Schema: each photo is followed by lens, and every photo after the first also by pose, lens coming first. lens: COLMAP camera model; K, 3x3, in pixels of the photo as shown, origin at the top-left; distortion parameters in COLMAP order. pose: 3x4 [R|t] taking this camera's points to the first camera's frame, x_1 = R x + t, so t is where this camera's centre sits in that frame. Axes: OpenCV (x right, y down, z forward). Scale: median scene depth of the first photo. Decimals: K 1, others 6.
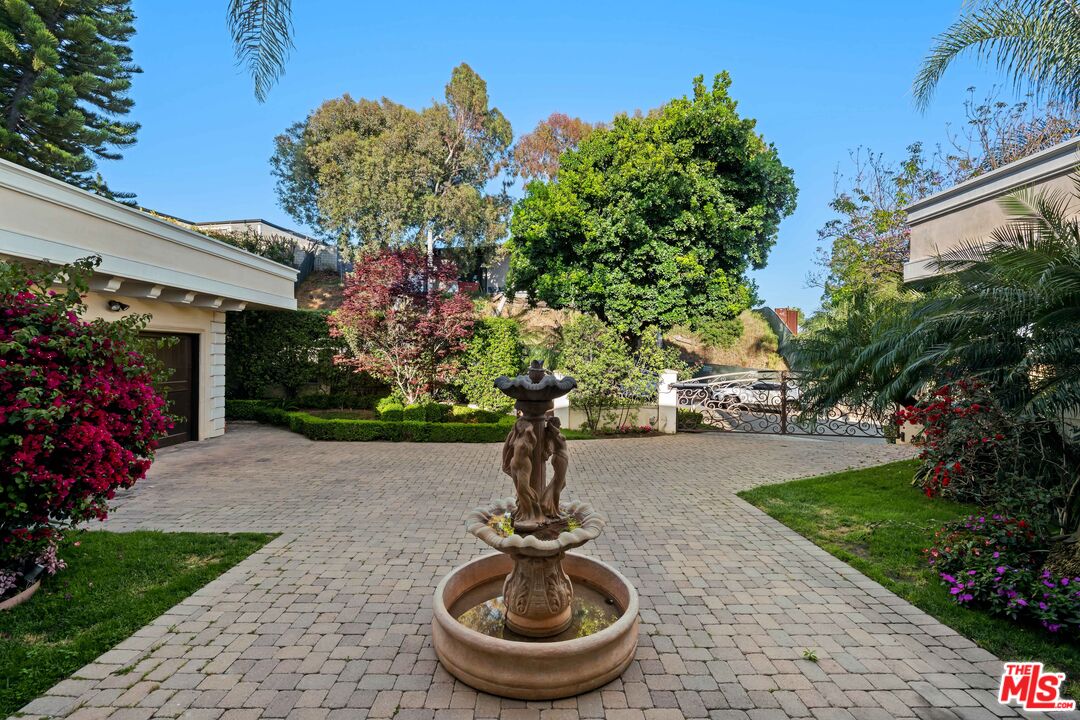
lens RADIAL K [[465.9, 0, 538.0], [0, 465.9, 358.8], [0, 0, 1]] dist [-0.000691, 0.000320]
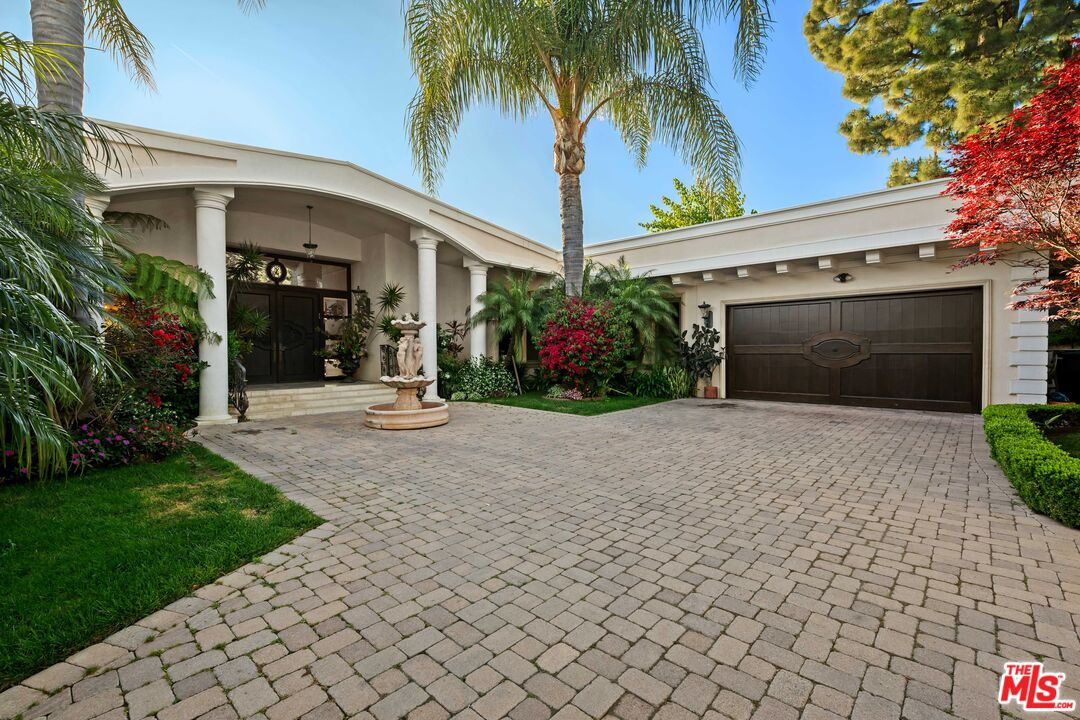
lens RADIAL K [[465.9, 0, 536.5], [0, 465.9, 359.1], [0, 0, 1]] dist [-0.000691, 0.000320]
pose [[-0.676843, 0.009476, -0.736066, 0.675624], [0.000435, 0.999922, 0.012473, 0.104895], [0.736127, 0.008122, -0.676794, 1.594709]]
